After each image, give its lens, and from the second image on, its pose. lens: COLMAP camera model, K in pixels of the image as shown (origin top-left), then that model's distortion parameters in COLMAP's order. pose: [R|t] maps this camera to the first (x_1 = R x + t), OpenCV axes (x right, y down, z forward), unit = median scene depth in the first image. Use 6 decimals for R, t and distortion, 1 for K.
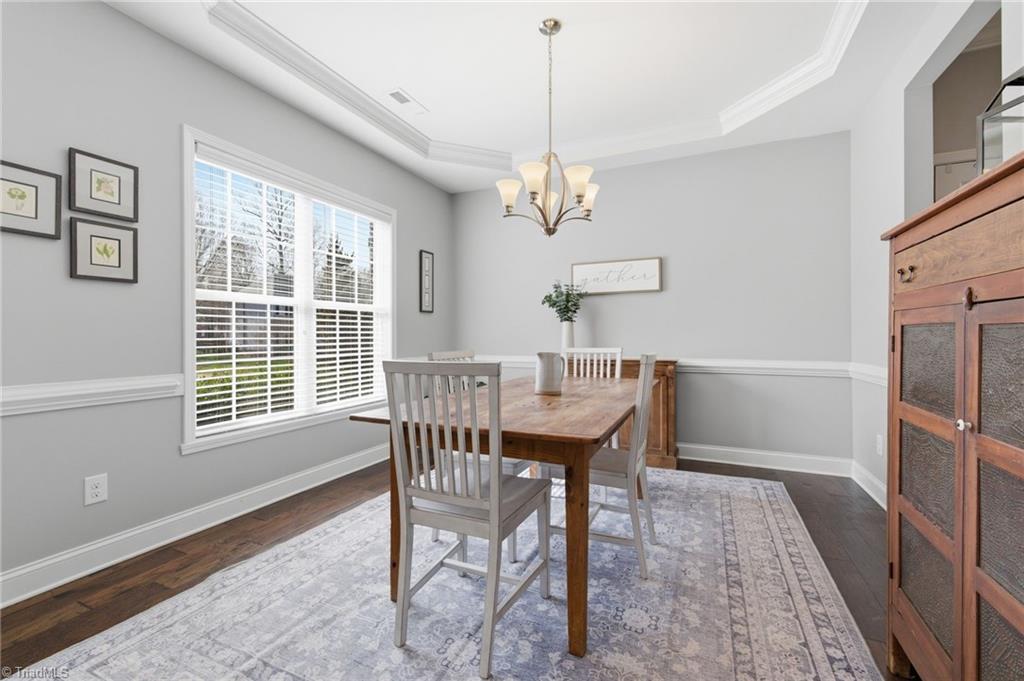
lens RADIAL K [[424.6, 0, 516.5], [0, 424.6, 338.7], [0, 0, 1]] dist [-0.000718, 0.000046]
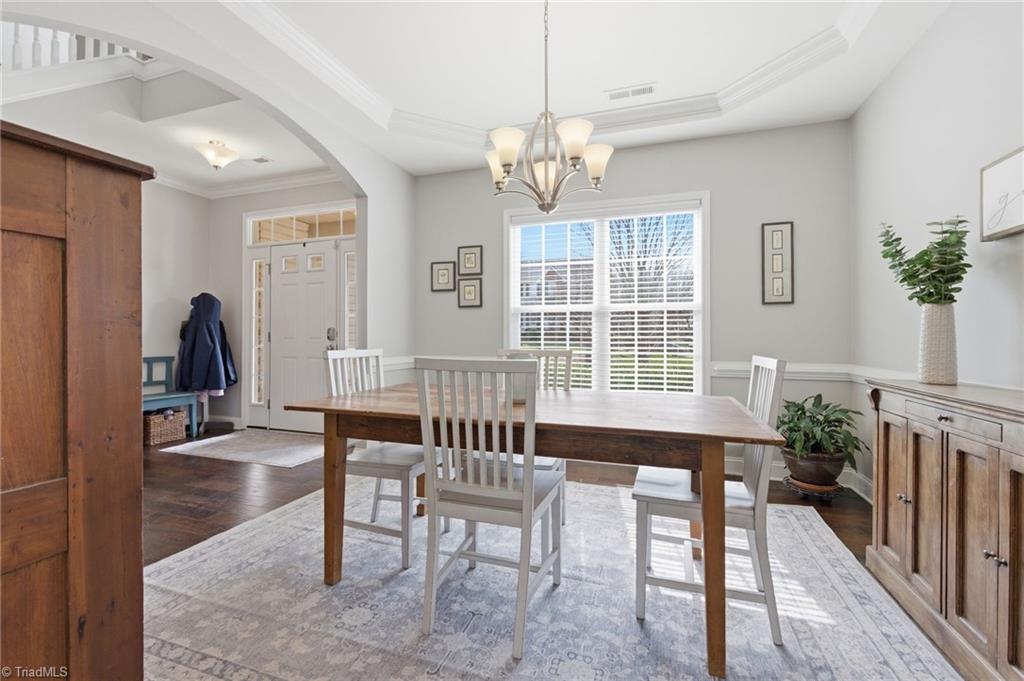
lens RADIAL K [[424.6, 0, 516.5], [0, 424.6, 338.7], [0, 0, 1]] dist [-0.000718, 0.000046]
pose [[0.104061, 0.010629, -0.994514, 0.896165], [-0.009051, 0.999912, 0.009739, -0.008813], [0.994530, 0.007988, 0.104148, 0.861482]]
